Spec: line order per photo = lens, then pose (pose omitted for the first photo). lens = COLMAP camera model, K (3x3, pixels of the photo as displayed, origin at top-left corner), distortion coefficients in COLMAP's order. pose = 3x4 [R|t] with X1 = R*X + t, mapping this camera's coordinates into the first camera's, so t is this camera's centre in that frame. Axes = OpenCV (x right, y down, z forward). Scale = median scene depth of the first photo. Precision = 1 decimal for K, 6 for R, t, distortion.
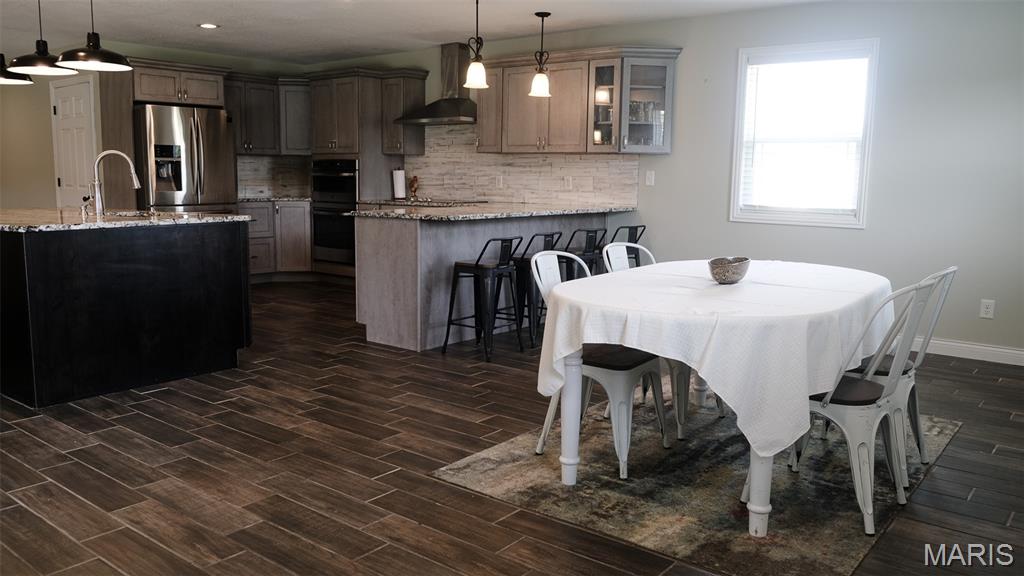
lens RADIAL K [[813.7, 0, 506.0], [0, 813.7, 283.5], [0, 0, 1]] dist [-0.011938, 0.032061]
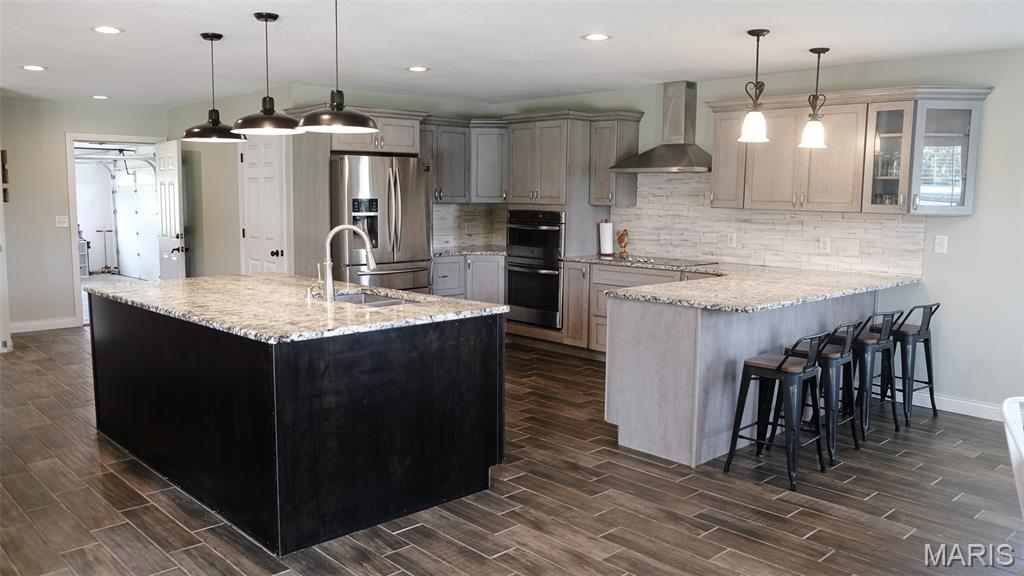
lens RADIAL K [[813.7, 0, 519.0], [0, 813.7, 288.9], [0, 0, 1]] dist [-0.011938, 0.032061]
pose [[0.992501, 0.014904, -0.121324, -0.148403], [-0.017014, 0.999721, -0.016372, -0.063652], [0.121046, 0.018313, 0.992478, 0.131154]]
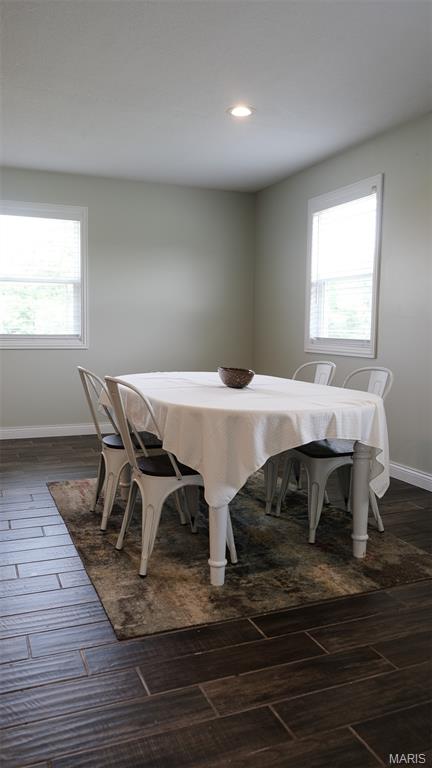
lens RADIAL K [[610.3, 0, 216.4], [0, 610.3, 388.4], [0, 0, 1]] dist [-0.011938, 0.032061]
pose [[0.478287, -0.100432, 0.872442, -0.677948], [0.114129, 0.992123, 0.051641, -0.060682], [-0.870756, 0.074872, 0.485982, 0.661725]]
